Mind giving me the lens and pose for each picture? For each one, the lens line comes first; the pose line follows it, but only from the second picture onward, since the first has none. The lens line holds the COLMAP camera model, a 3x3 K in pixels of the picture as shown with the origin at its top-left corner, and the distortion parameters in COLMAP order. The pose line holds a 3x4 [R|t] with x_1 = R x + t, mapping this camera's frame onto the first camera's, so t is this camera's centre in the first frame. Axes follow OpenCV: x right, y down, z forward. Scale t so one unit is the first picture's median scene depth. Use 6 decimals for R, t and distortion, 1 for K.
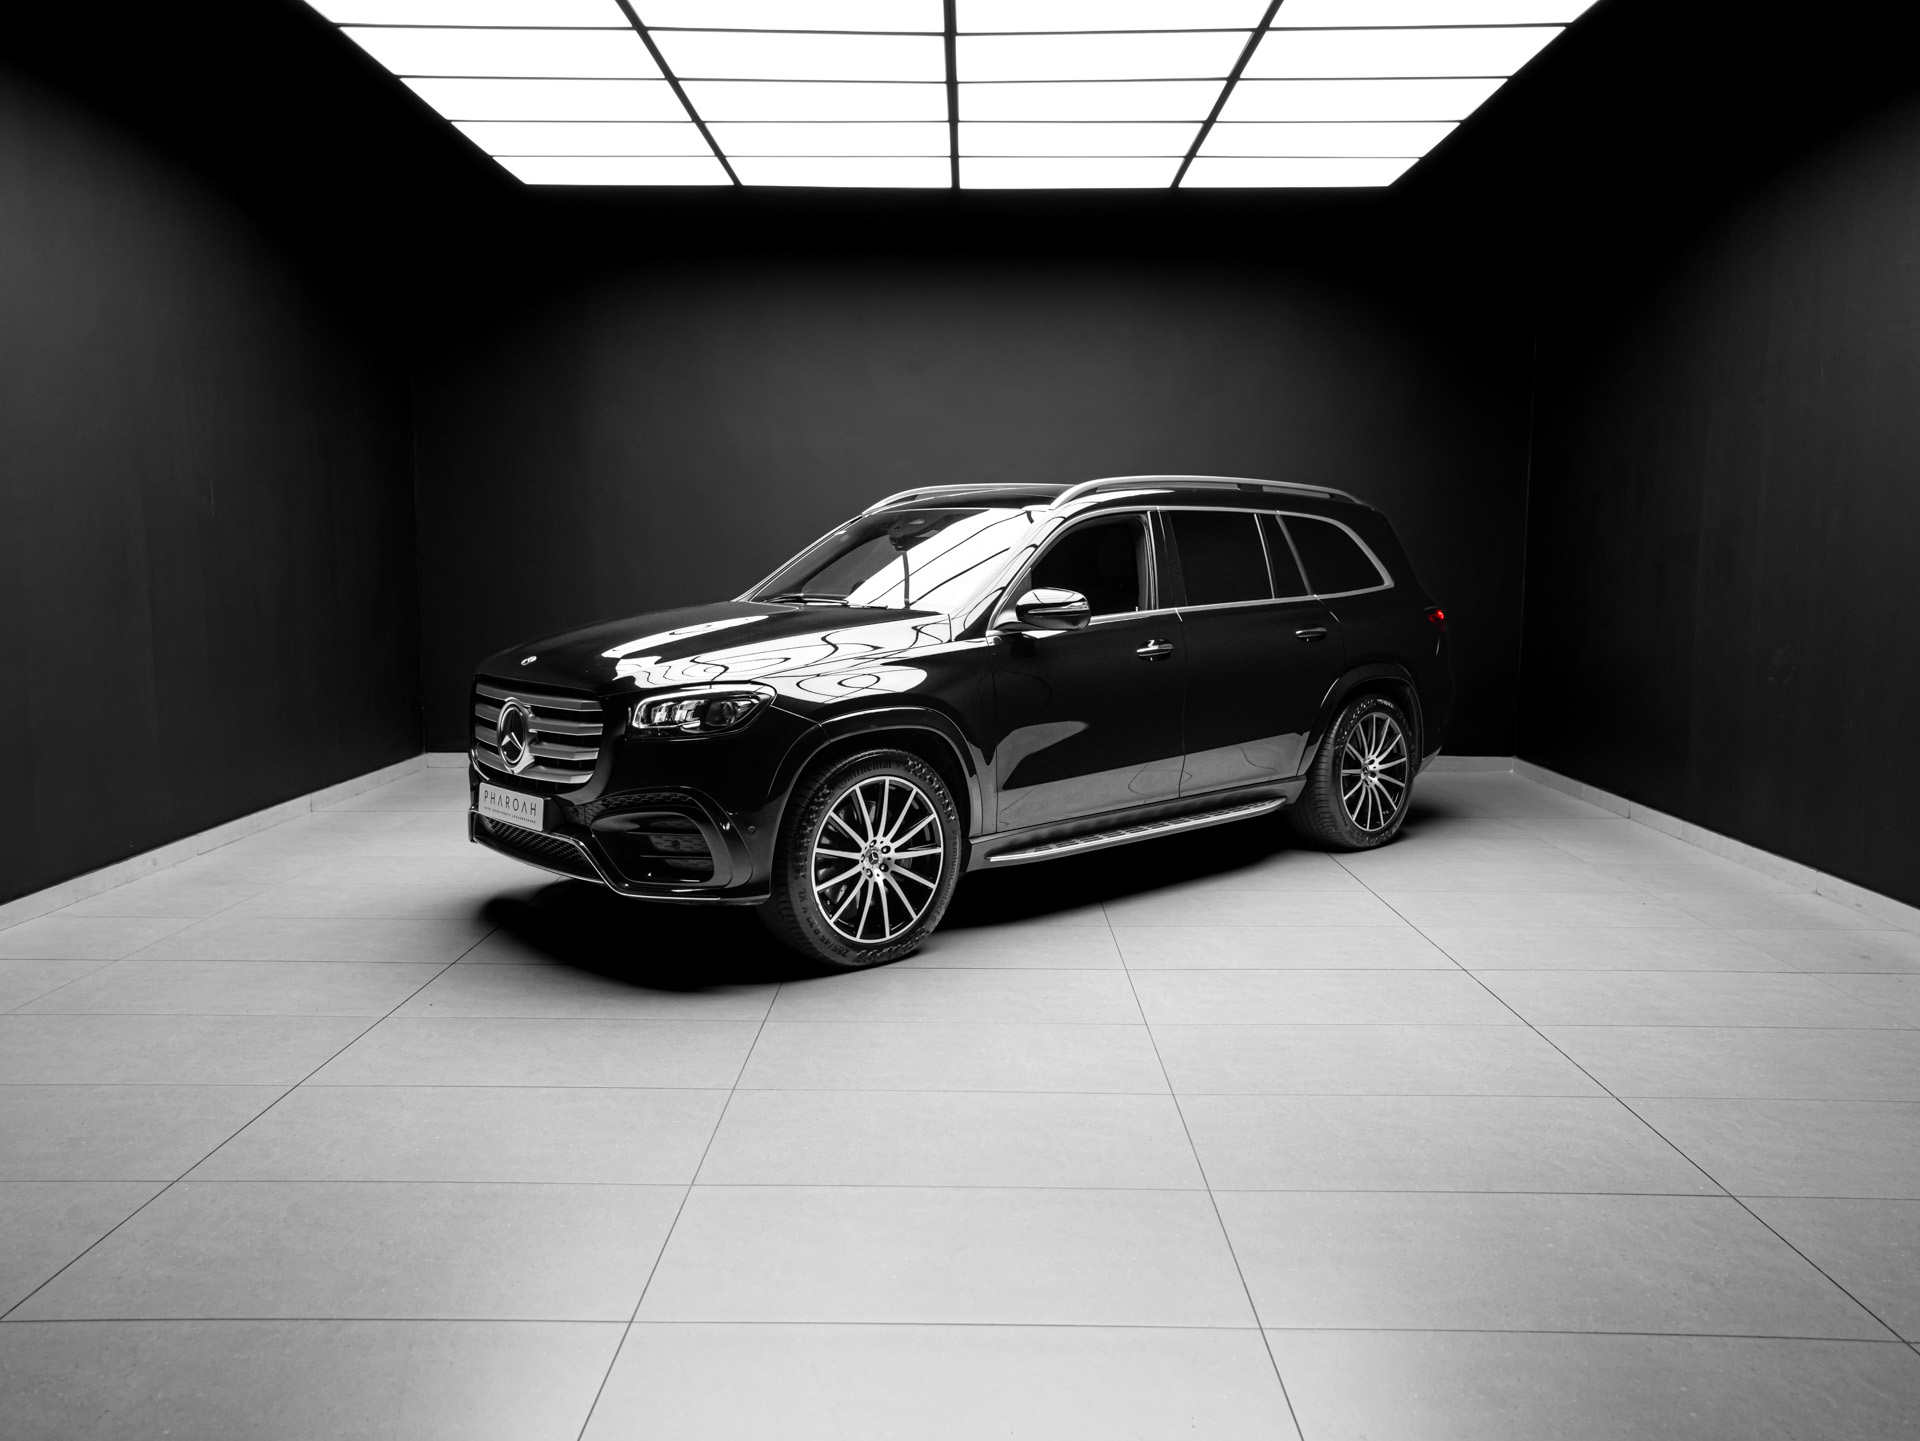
lens RADIAL K [[1434.8, 0, 953.8], [0, 1434.8, 724.3], [0, 0, 1]] dist [-0.003278, 0.005394]
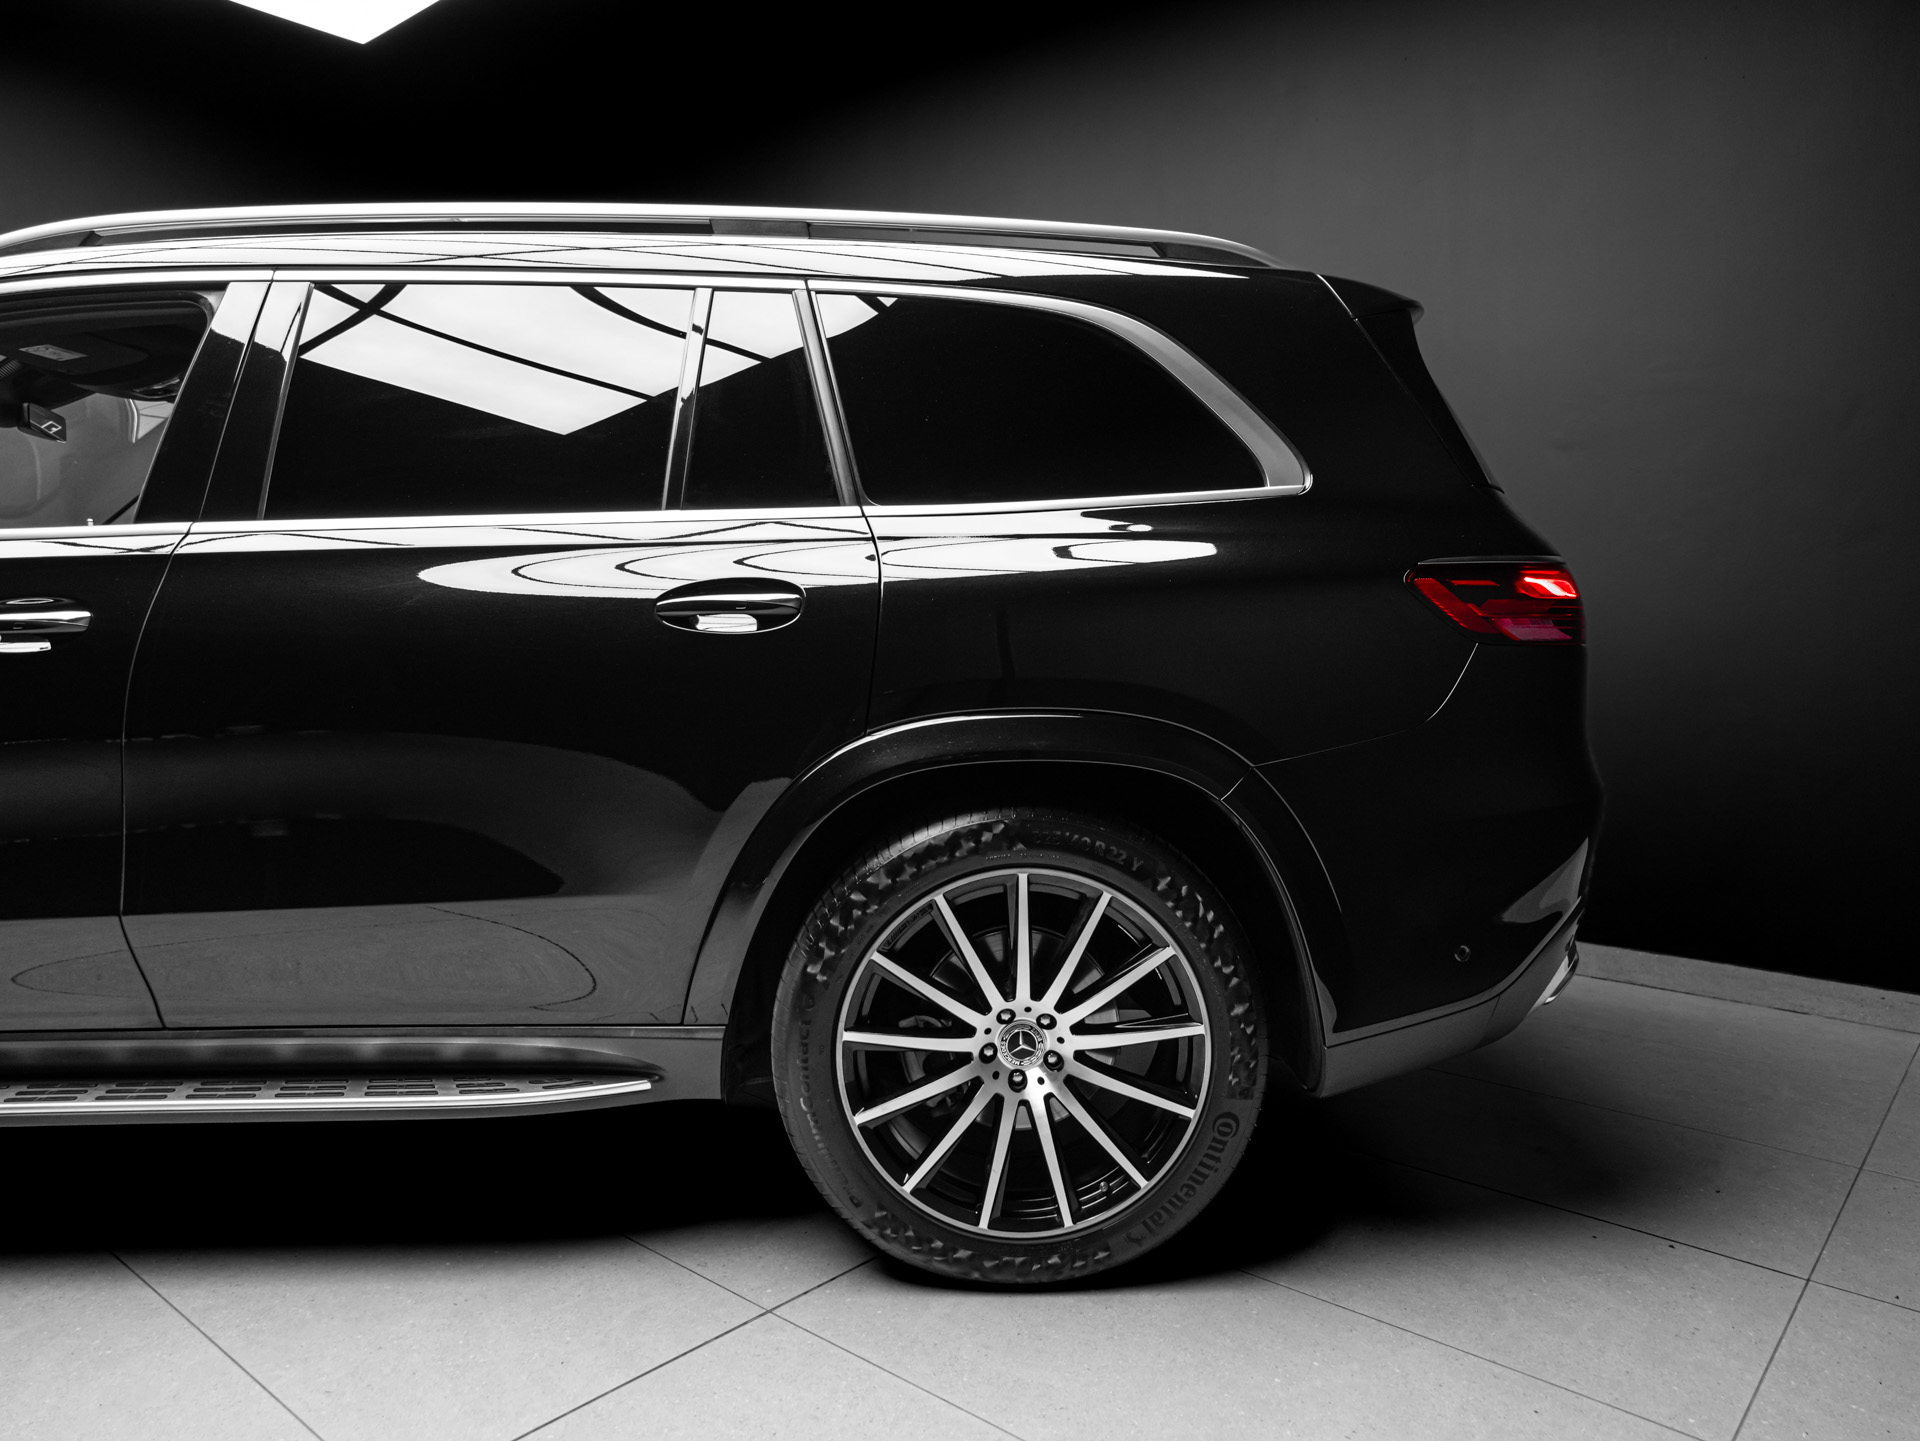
lens RADIAL K [[1350.5, 0, 960.0], [0, 1350.5, 720.5], [0, 0, 1]] dist [-0.045613, 0.065816]
pose [[0.767657, 0.051065, -0.638823, 0.639249], [-0.080608, 0.996597, -0.017202, -0.046858], [0.635771, 0.064700, 0.769161, 1.030431]]
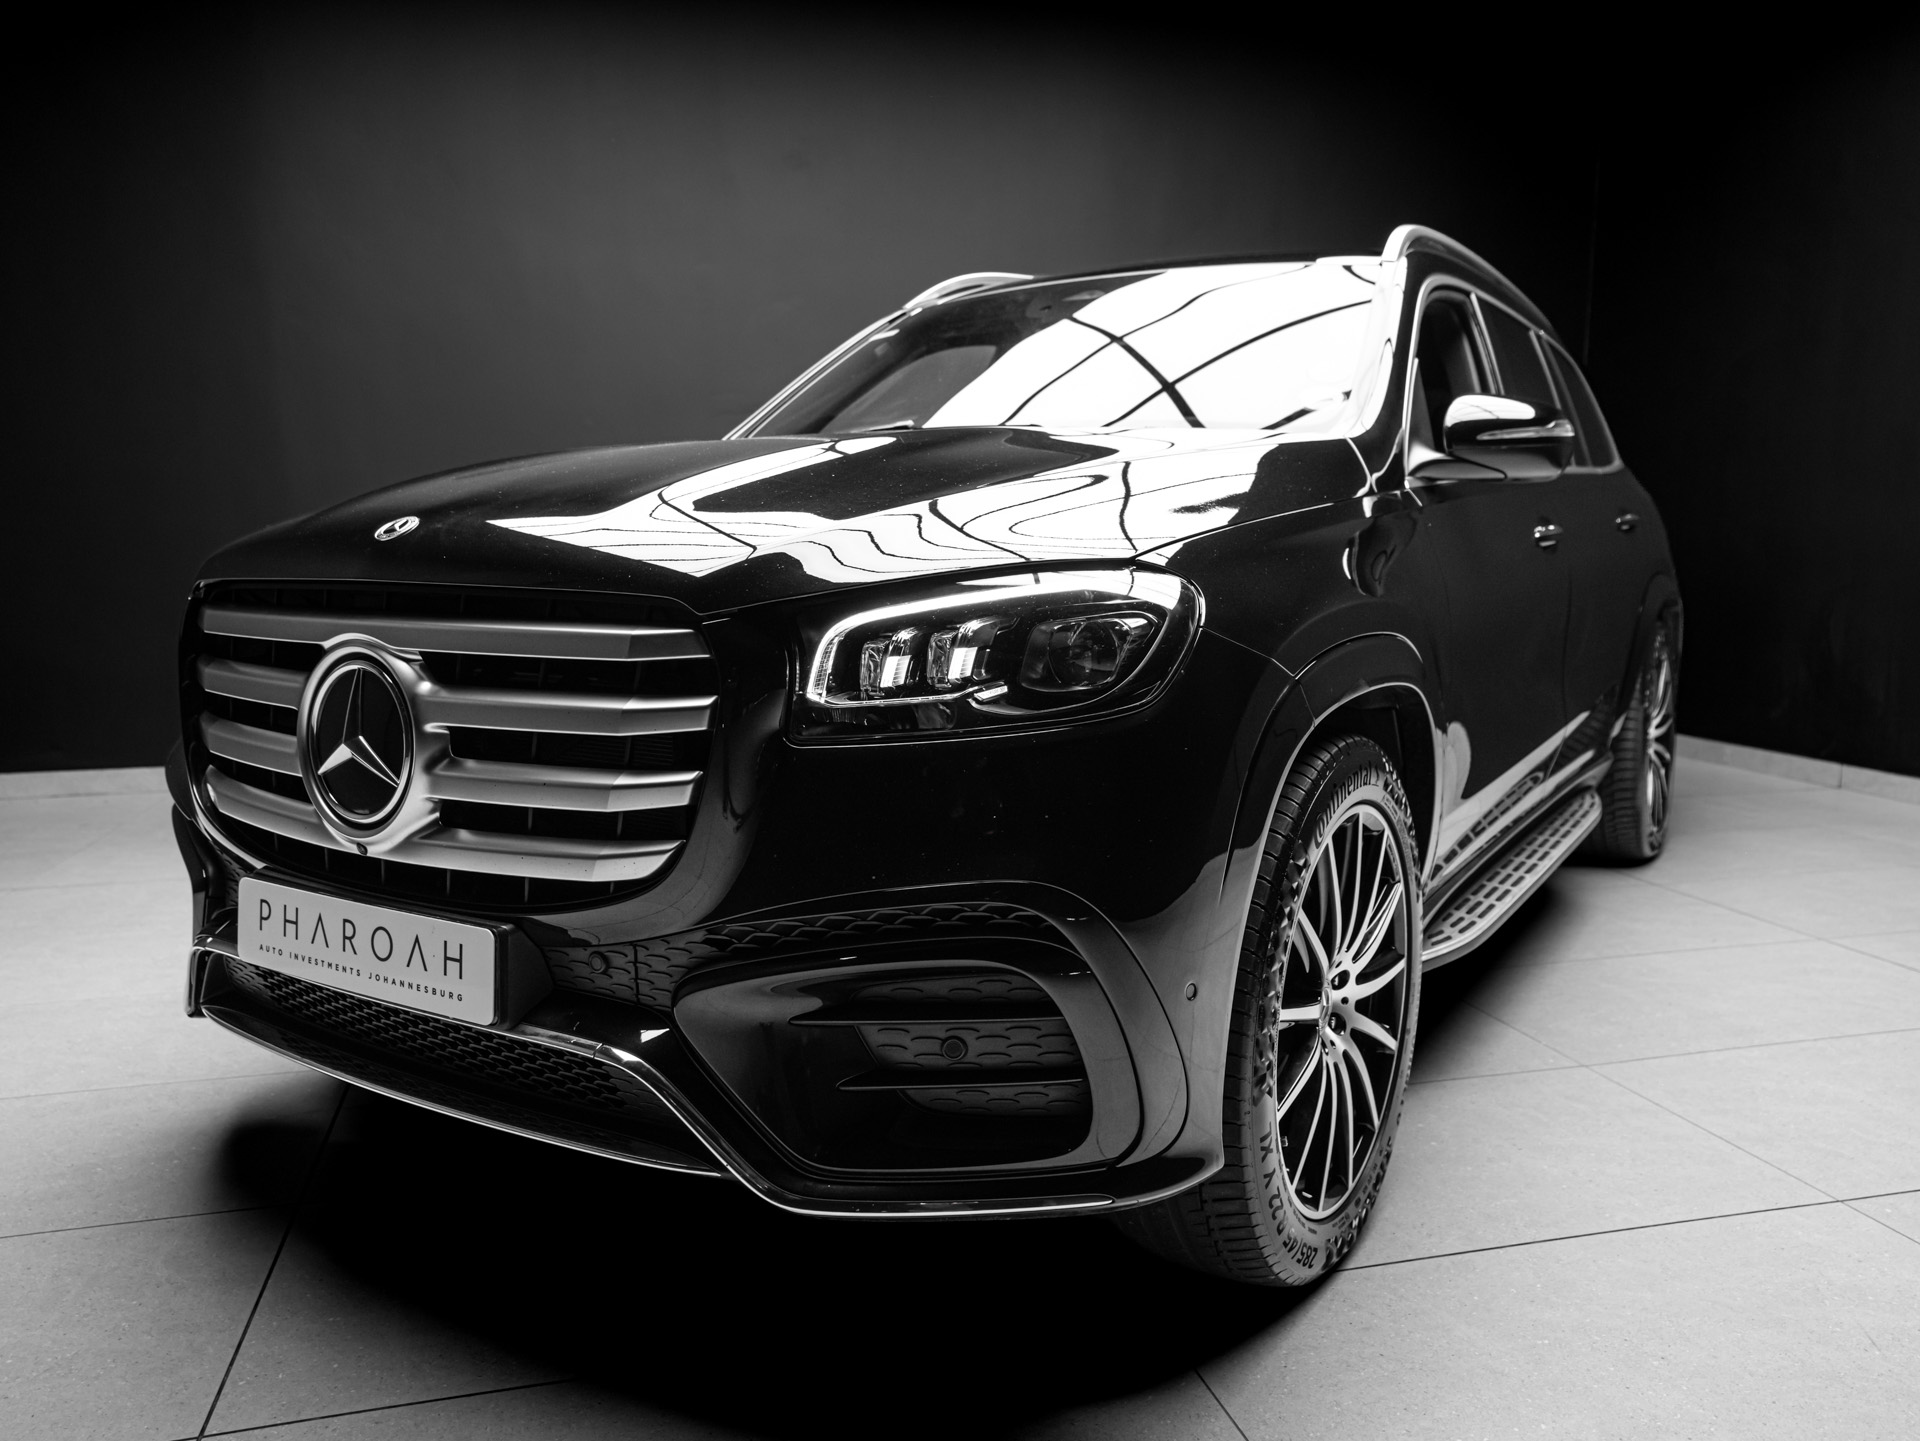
lens RADIAL K [[1434.8, 0, 953.8], [0, 1434.8, 724.3], [0, 0, 1]] dist [-0.003278, 0.005394]
pose [[0.964244, -0.039841, 0.262005, -0.256385], [0.034758, 0.999107, 0.024009, -0.000421], [-0.262728, -0.014044, 0.964768, 0.619721]]
